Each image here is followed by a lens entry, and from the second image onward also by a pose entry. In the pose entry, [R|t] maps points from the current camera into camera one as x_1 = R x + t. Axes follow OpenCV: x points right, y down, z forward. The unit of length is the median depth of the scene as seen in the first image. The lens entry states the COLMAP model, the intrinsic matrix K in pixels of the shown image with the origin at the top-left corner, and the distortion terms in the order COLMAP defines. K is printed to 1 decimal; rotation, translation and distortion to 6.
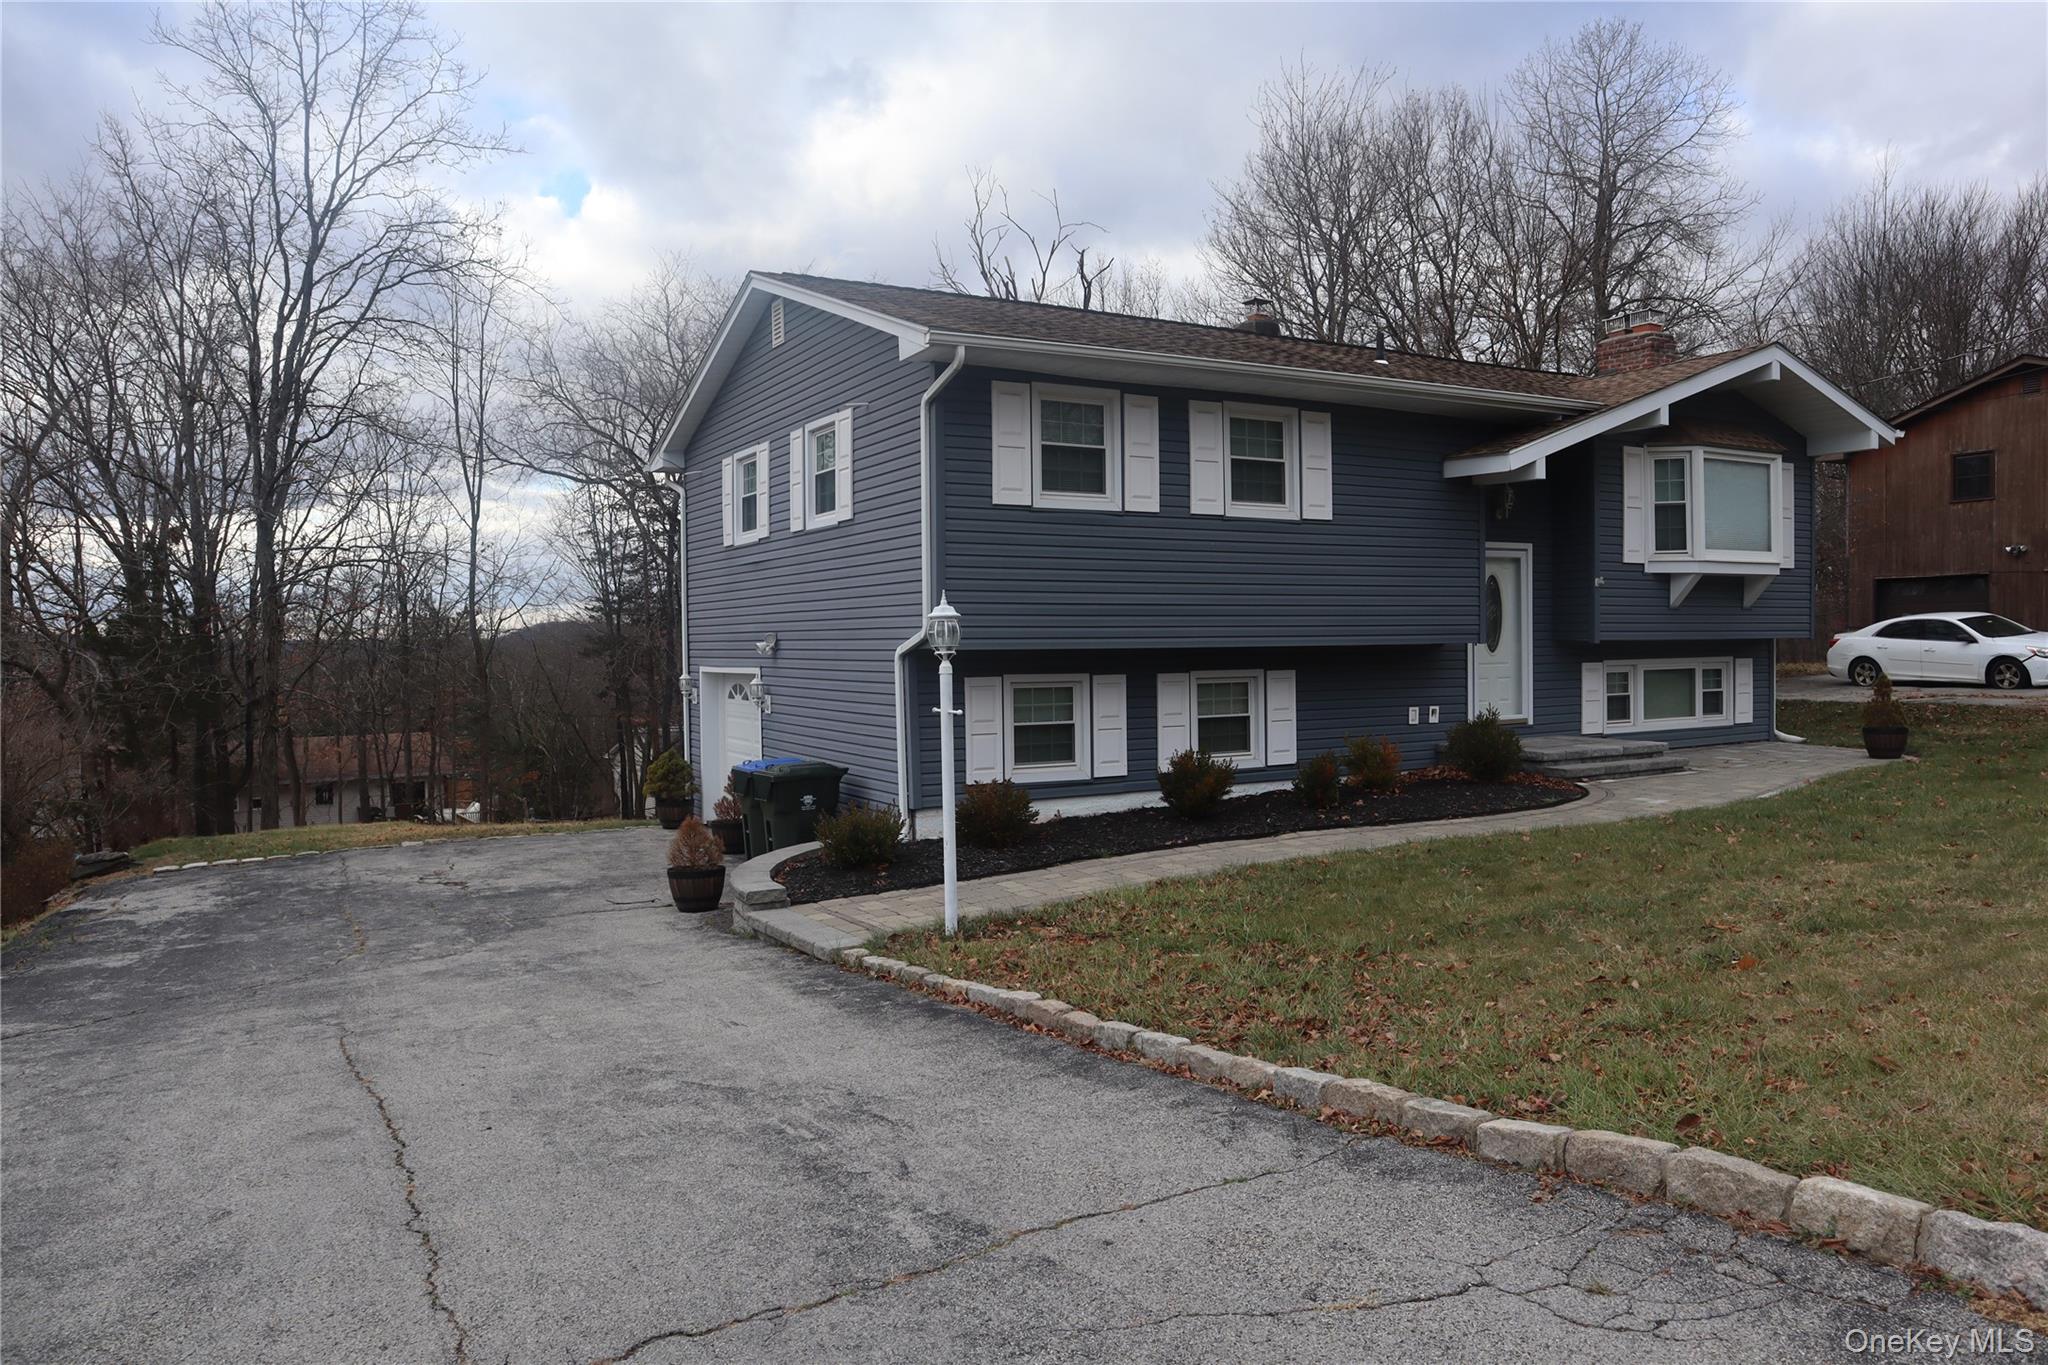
lens RADIAL K [[1404.4, 0, 1018.1], [0, 1404.4, 690.7], [0, 0, 1]] dist [-0.128674, 0.083398]
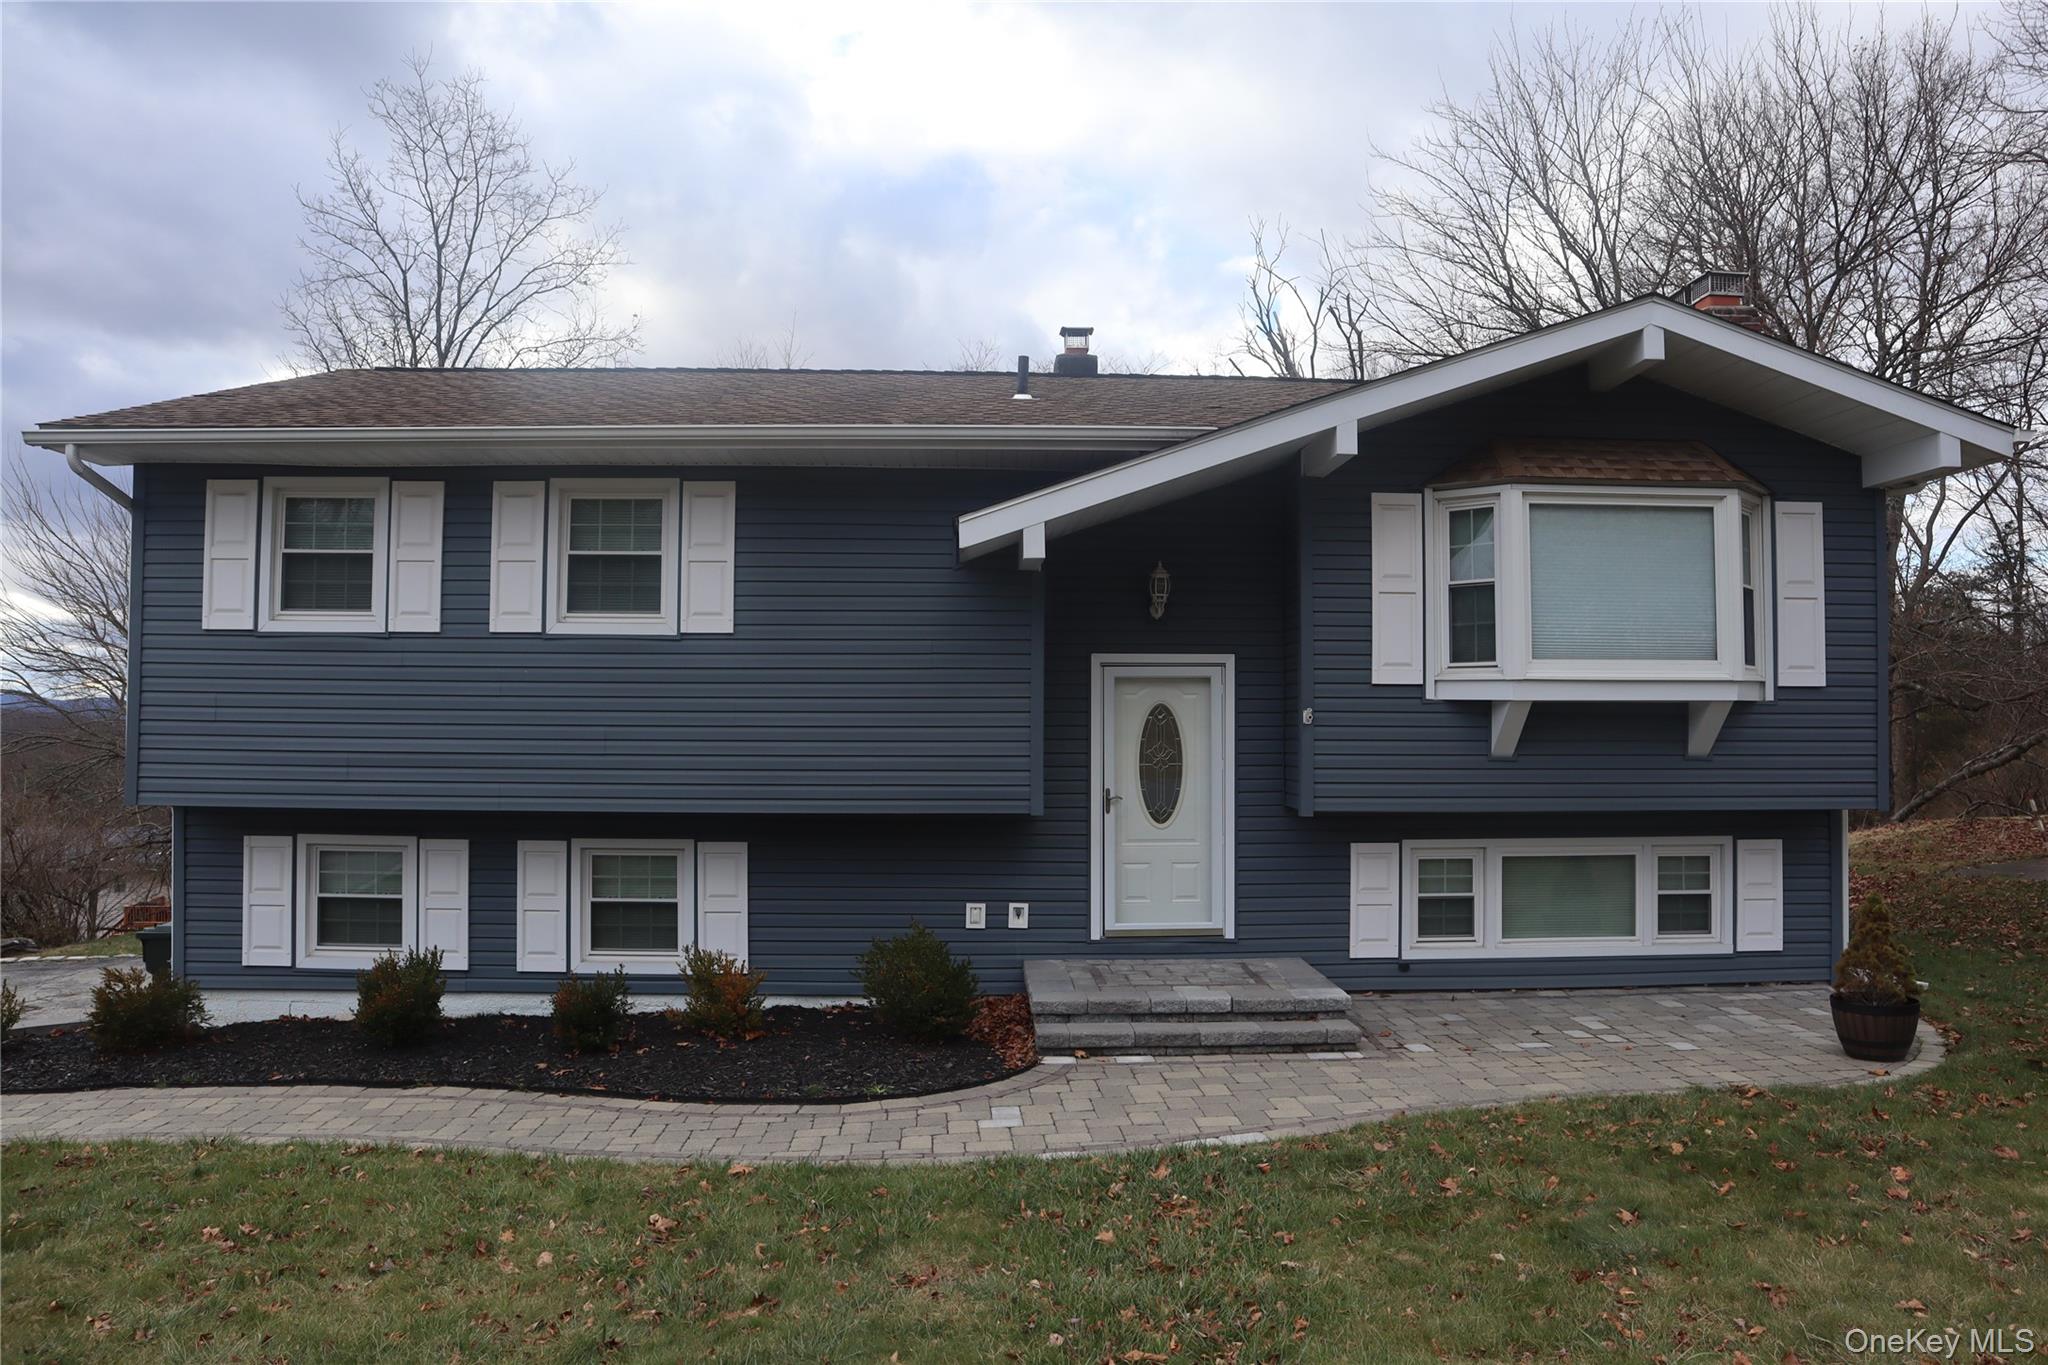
lens RADIAL K [[1404.4, 0, 1018.1], [0, 1404.4, 690.7], [0, 0, 1]] dist [-0.128674, 0.083398]
pose [[0.895448, 0.004551, -0.445143, 0.604765], [-0.031097, 0.998144, -0.052350, -0.055809], [0.444079, 0.060720, 0.893928, 0.399847]]
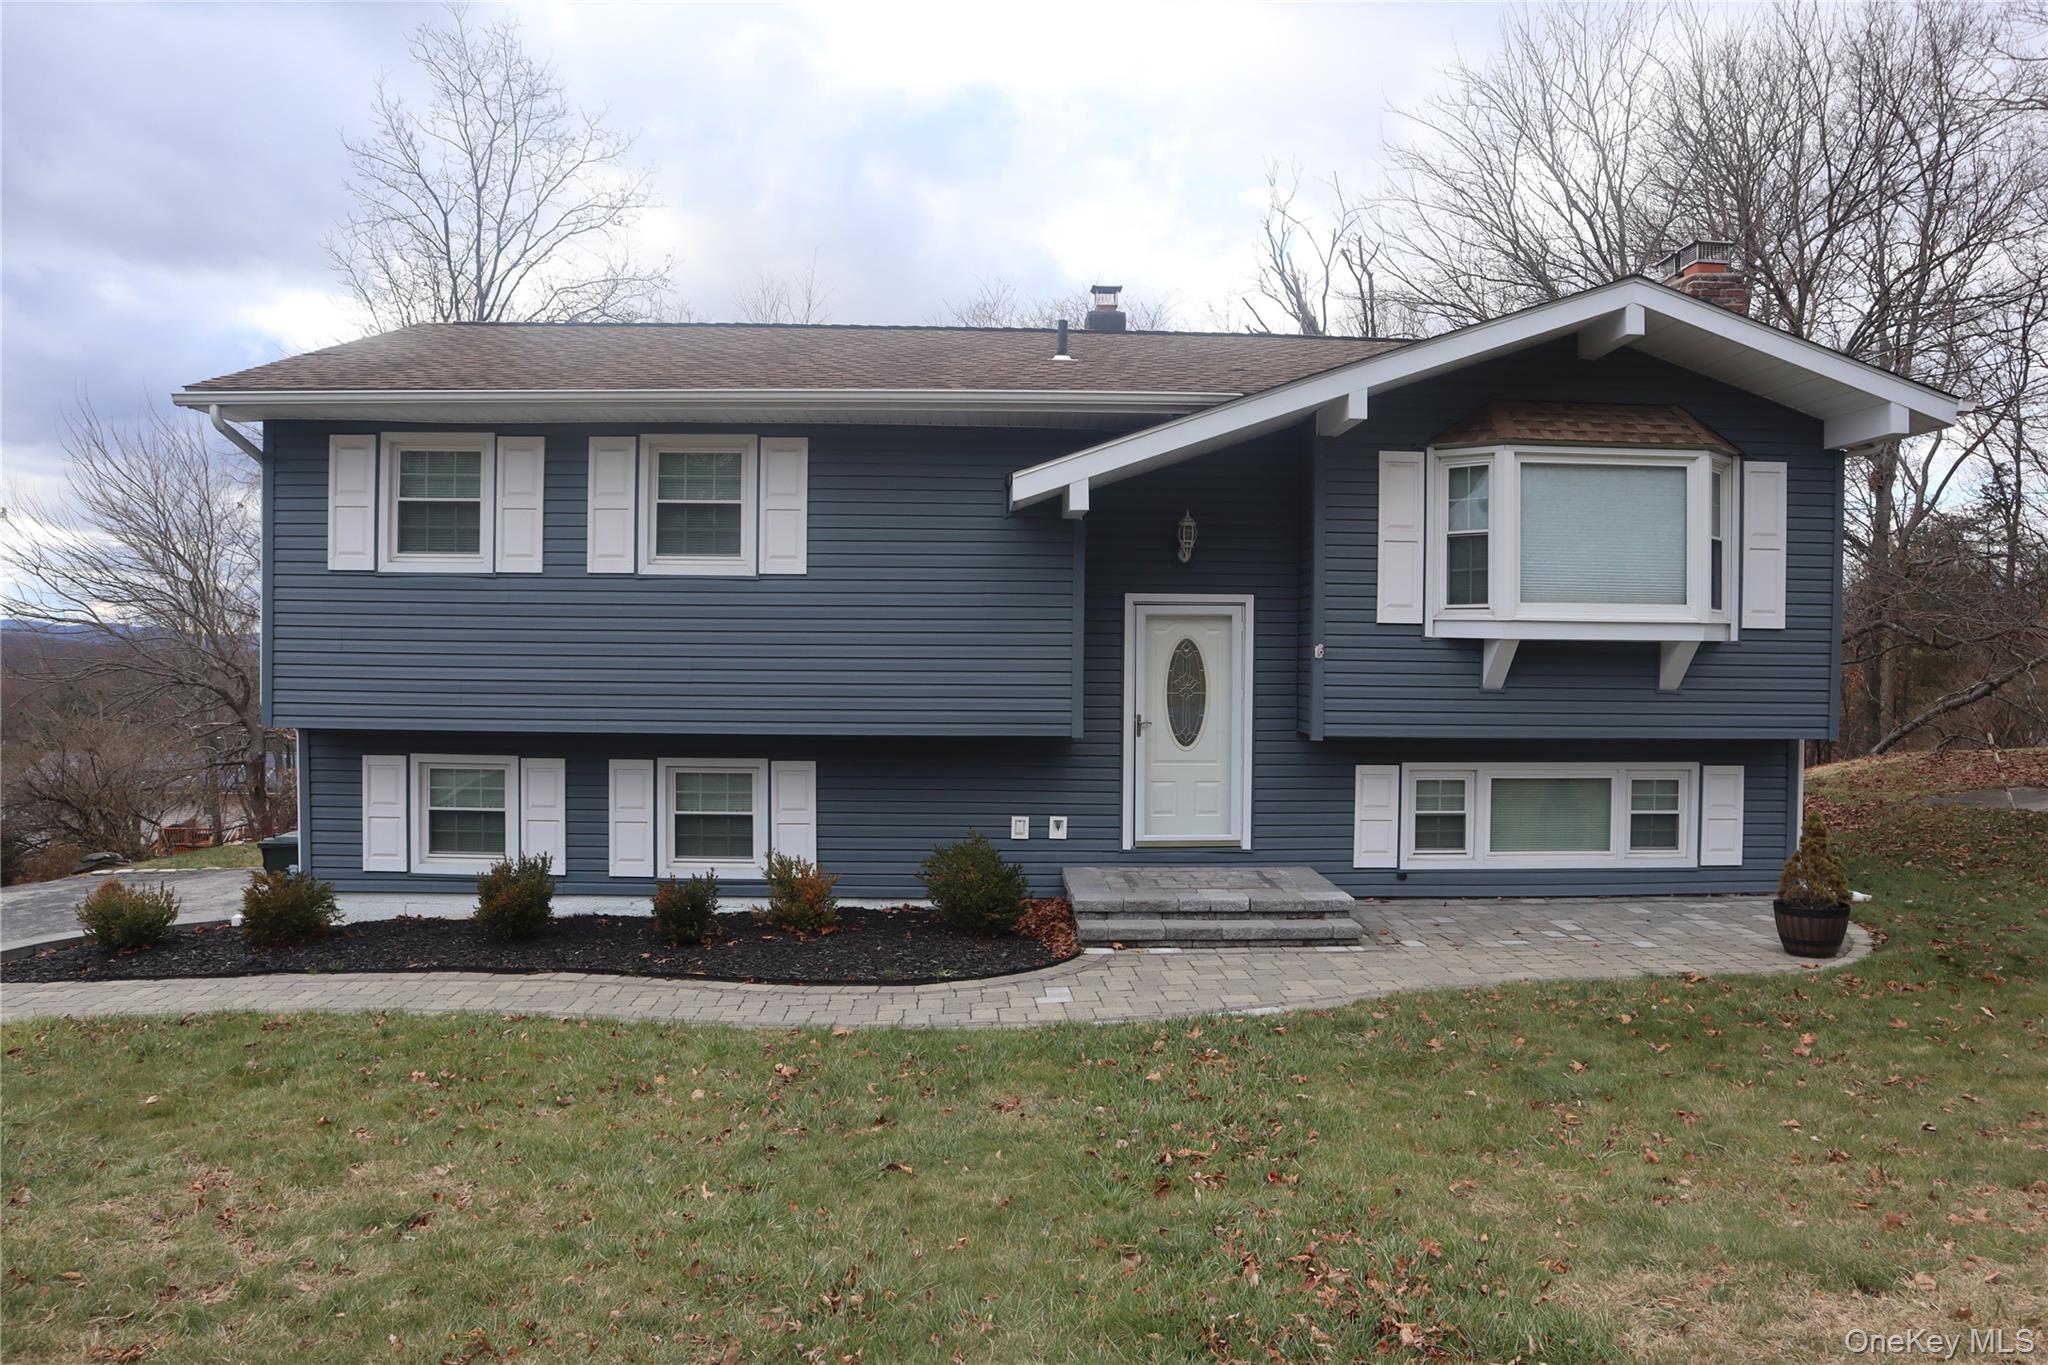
lens RADIAL K [[1404.4, 0, 1018.1], [0, 1404.4, 690.7], [0, 0, 1]] dist [-0.128674, 0.083398]
pose [[0.893726, 0.032241, -0.447453, 0.622085], [-0.036374, 0.999338, -0.000646, -0.055544], [0.447136, 0.016852, 0.894307, 0.321550]]
